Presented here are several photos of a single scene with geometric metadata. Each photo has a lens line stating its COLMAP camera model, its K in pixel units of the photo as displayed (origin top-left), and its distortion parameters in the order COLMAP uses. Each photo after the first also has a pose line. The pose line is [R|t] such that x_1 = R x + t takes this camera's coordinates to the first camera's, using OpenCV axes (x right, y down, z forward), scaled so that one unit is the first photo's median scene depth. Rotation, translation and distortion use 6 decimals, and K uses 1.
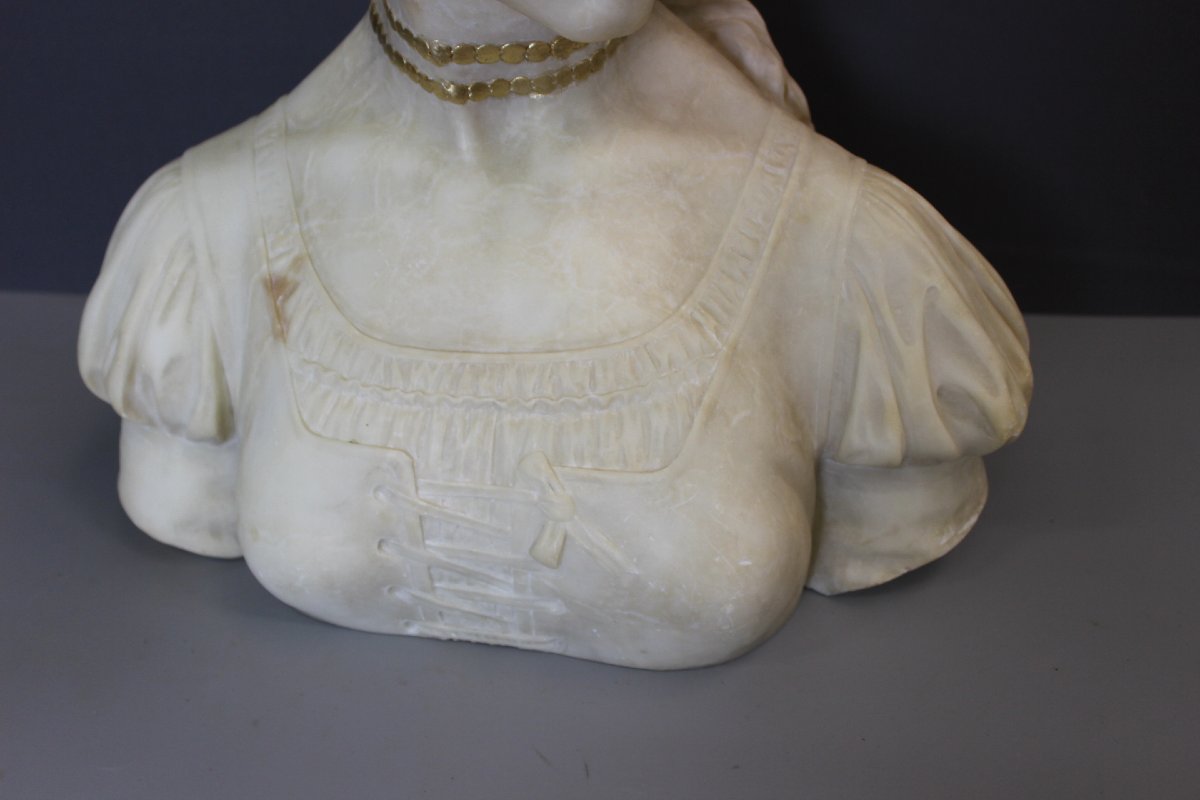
lens RADIAL K [[1185.4, 0, 585.4], [0, 1185.4, 384.0], [0, 0, 1]] dist [-0.105591, 0.000000]
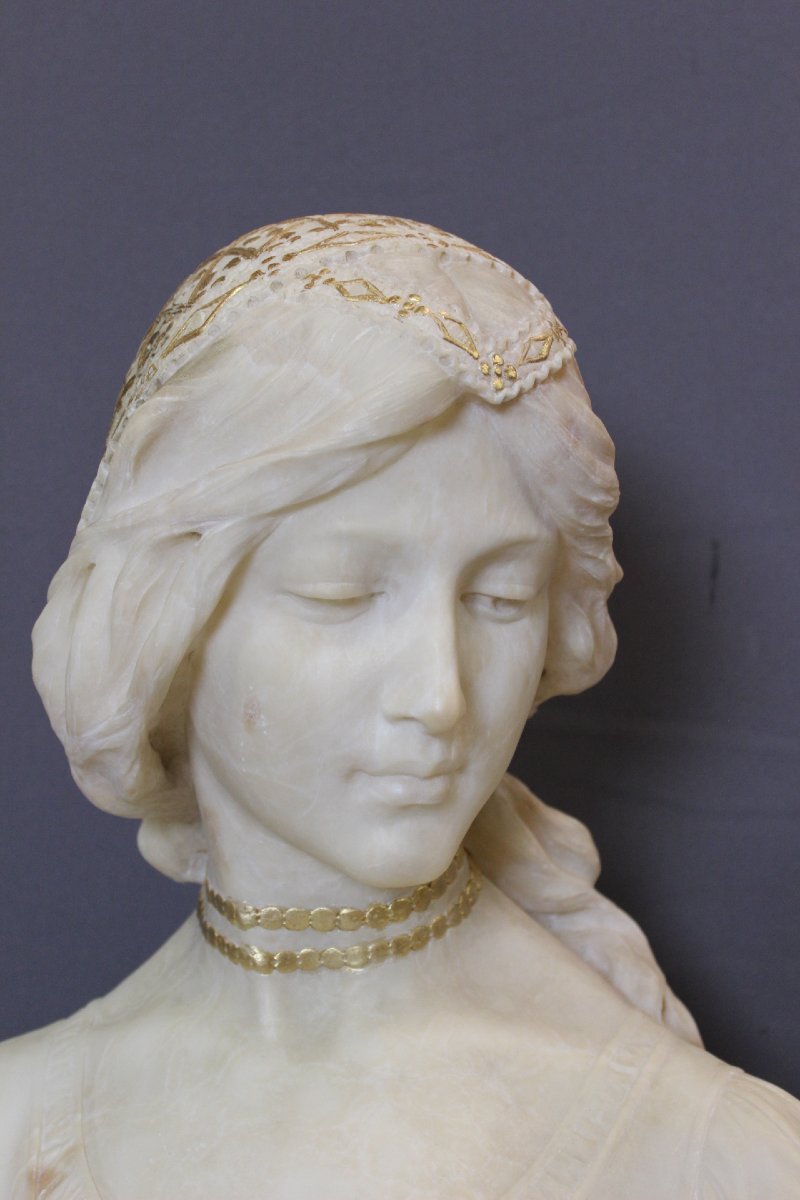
lens RADIAL K [[1758.6, 0, 396.5], [0, 1758.6, 608.1], [0, 0, 1]] dist [-0.031264, 0.000000]
pose [[0.985630, -0.016295, -0.168130, 0.225460], [-0.087133, 0.803651, -0.588688, 0.324880], [0.144710, 0.594878, 0.790683, -0.239802]]
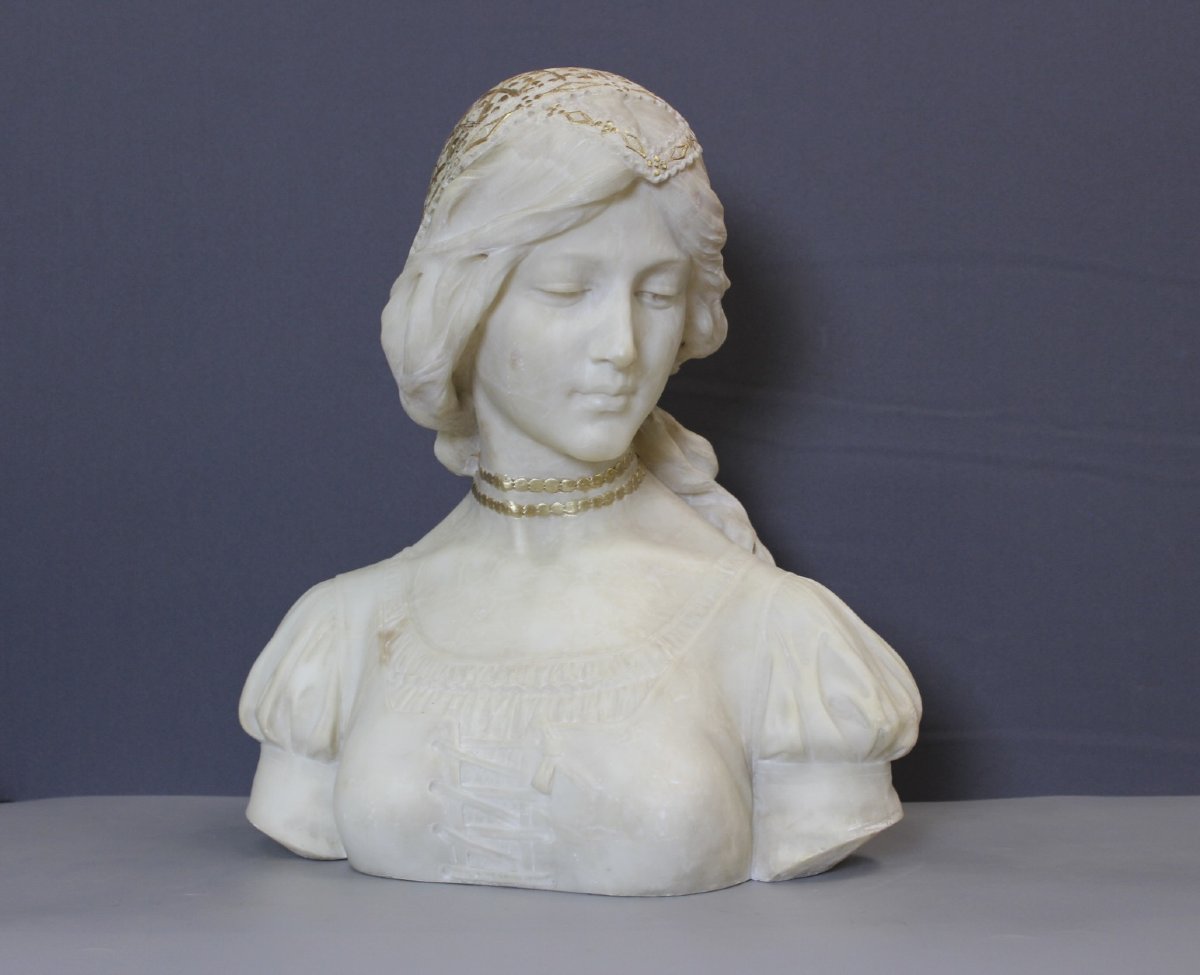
lens RADIAL K [[1641.6, 0, 643.0], [0, 1641.6, 475.7], [0, 0, 1]] dist [-0.092414, 0.000000]
pose [[0.992046, 0.001413, -0.125868, 0.326360], [-0.068878, 0.843049, -0.533408, 0.849041], [0.105359, 0.537835, 0.836441, -0.823391]]
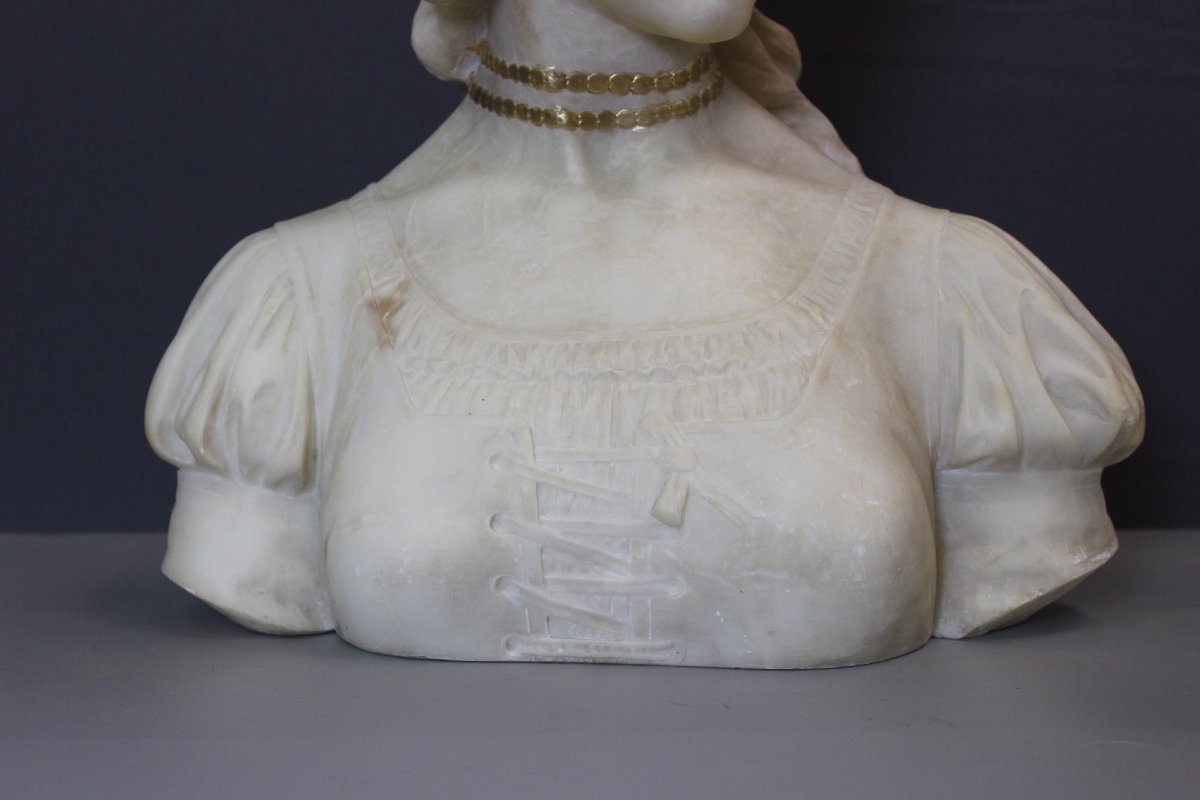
lens RADIAL K [[1758.6, 0, 581.7], [0, 1758.6, 387.7], [0, 0, 1]] dist [-0.031264, 0.000000]
pose [[0.999340, -0.005248, 0.035948, -0.150842], [0.020432, 0.899372, -0.436707, 0.659228], [-0.030038, 0.437153, 0.898885, -0.336420]]
